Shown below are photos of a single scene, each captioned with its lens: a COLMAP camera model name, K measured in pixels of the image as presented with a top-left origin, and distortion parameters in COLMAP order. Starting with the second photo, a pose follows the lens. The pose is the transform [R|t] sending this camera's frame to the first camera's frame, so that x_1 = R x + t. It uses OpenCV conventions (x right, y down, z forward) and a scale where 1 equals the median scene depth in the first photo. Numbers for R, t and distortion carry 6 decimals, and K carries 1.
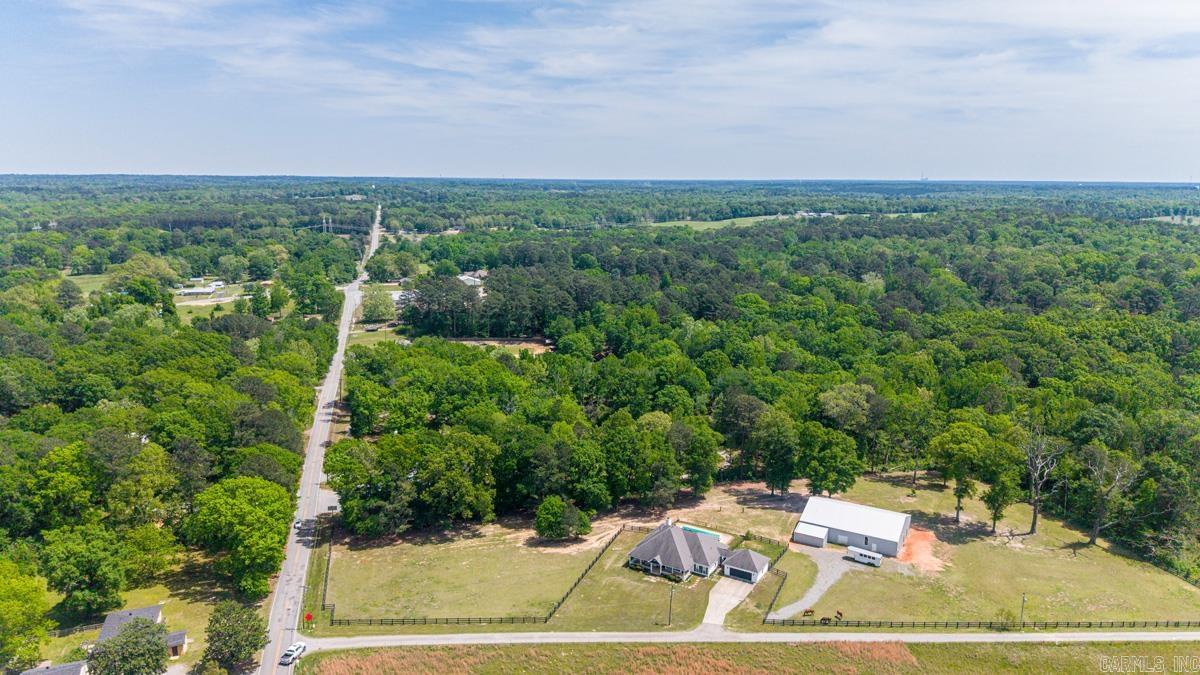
lens RADIAL K [[802.6, 0, 600.0], [0, 802.6, 337.5], [0, 0, 1]] dist [0.045418, -0.061485]
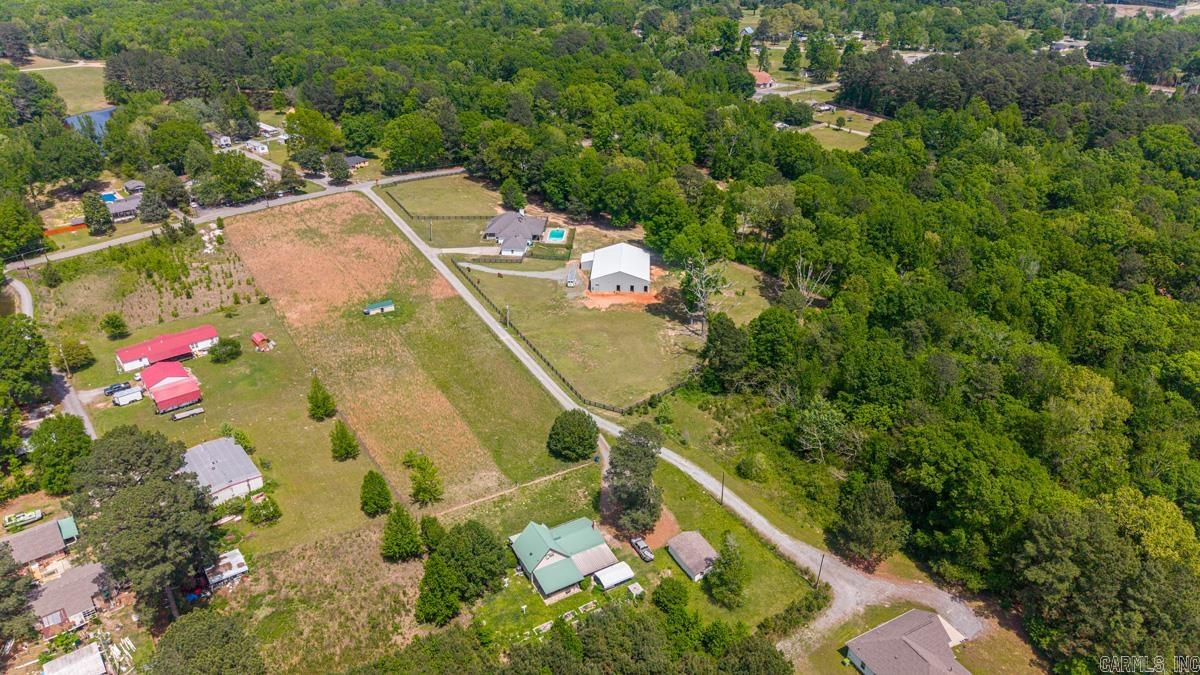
lens RADIAL K [[802.6, 0, 600.0], [0, 802.6, 337.5], [0, 0, 1]] dist [0.045418, -0.061485]
pose [[0.455414, 0.415691, -0.787273, 1.243685], [-0.182553, 0.909111, 0.374422, -0.123973], [0.871362, -0.026798, 0.489908, 0.344007]]
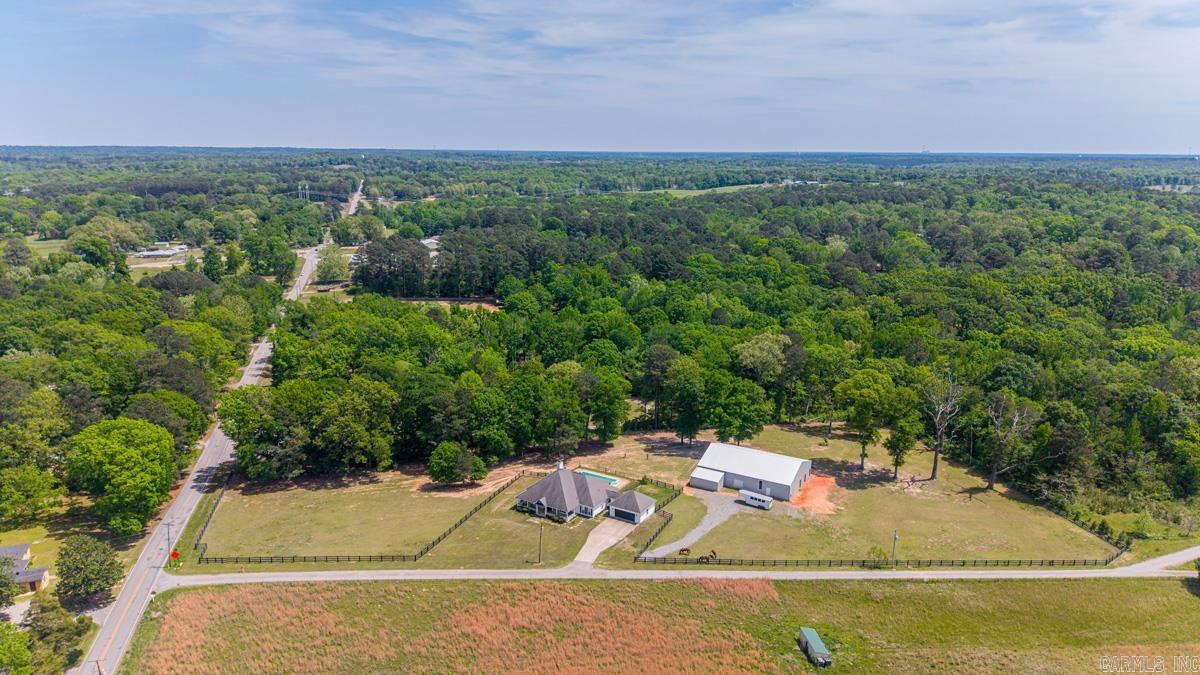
lens RADIAL K [[802.6, 0, 600.0], [0, 802.6, 337.5], [0, 0, 1]] dist [0.045418, -0.061485]
pose [[1.000000, 0.000015, 0.000162, 0.118151], [-0.000020, 0.999463, 0.032782, 0.033346], [-0.000162, -0.032782, 0.999463, 0.010053]]
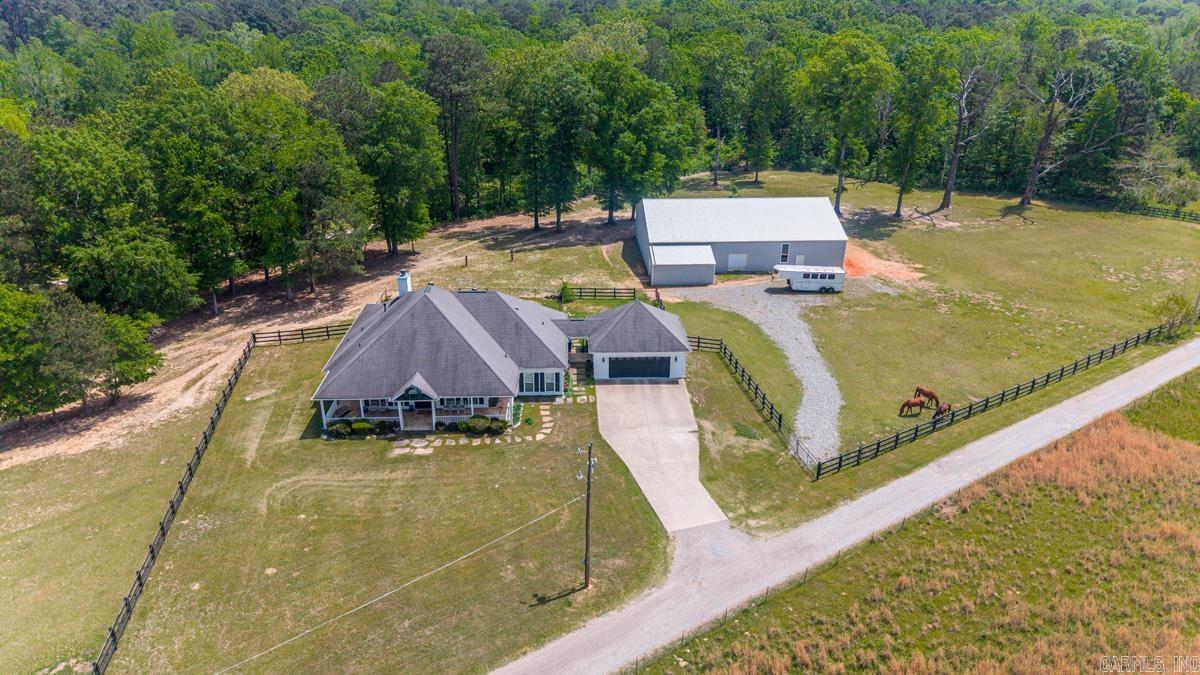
lens RADIAL K [[801.8, 0, 600.0], [0, 801.8, 337.5], [0, 0, 1]] dist [0.071895, -0.095347]
pose [[0.840508, -0.212649, 0.498323, -0.020636], [0.106257, 0.966593, 0.233252, 0.156548], [-0.531277, -0.143100, 0.835025, 0.575580]]
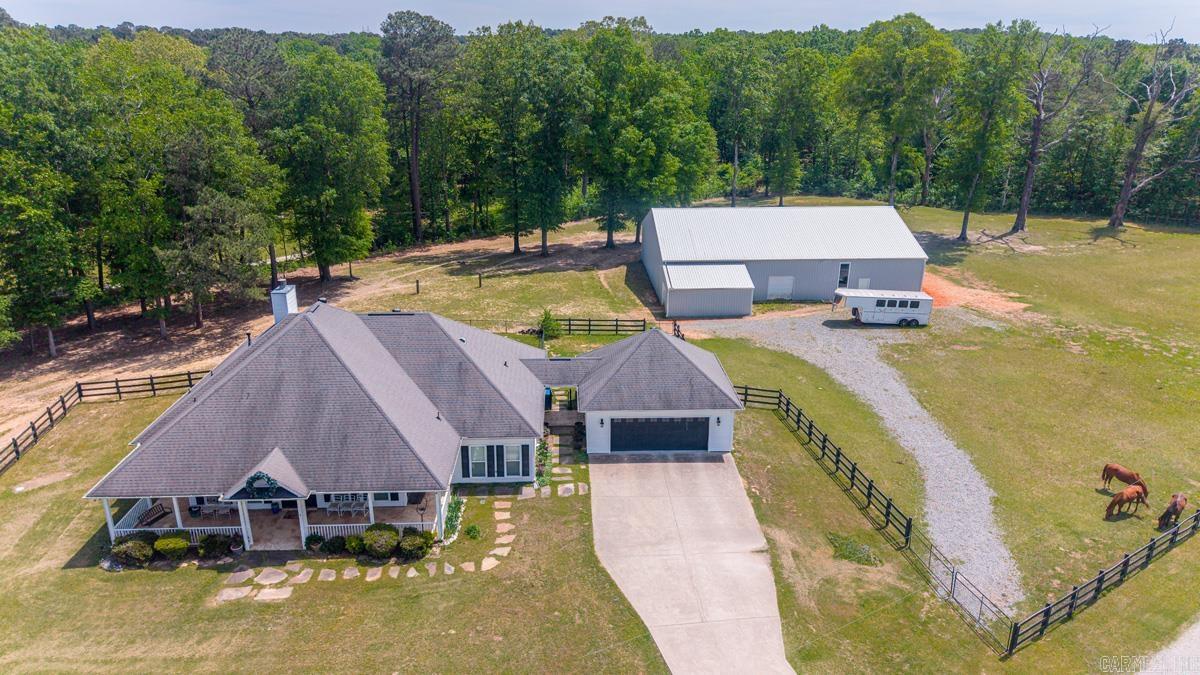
lens RADIAL K [[802.6, 0, 600.0], [0, 802.6, 337.5], [0, 0, 1]] dist [0.045418, -0.061485]
pose [[0.838481, -0.180150, 0.514292, 0.036762], [0.107766, 0.979953, 0.167568, 0.184646], [-0.534169, -0.085079, 0.841086, 0.671333]]
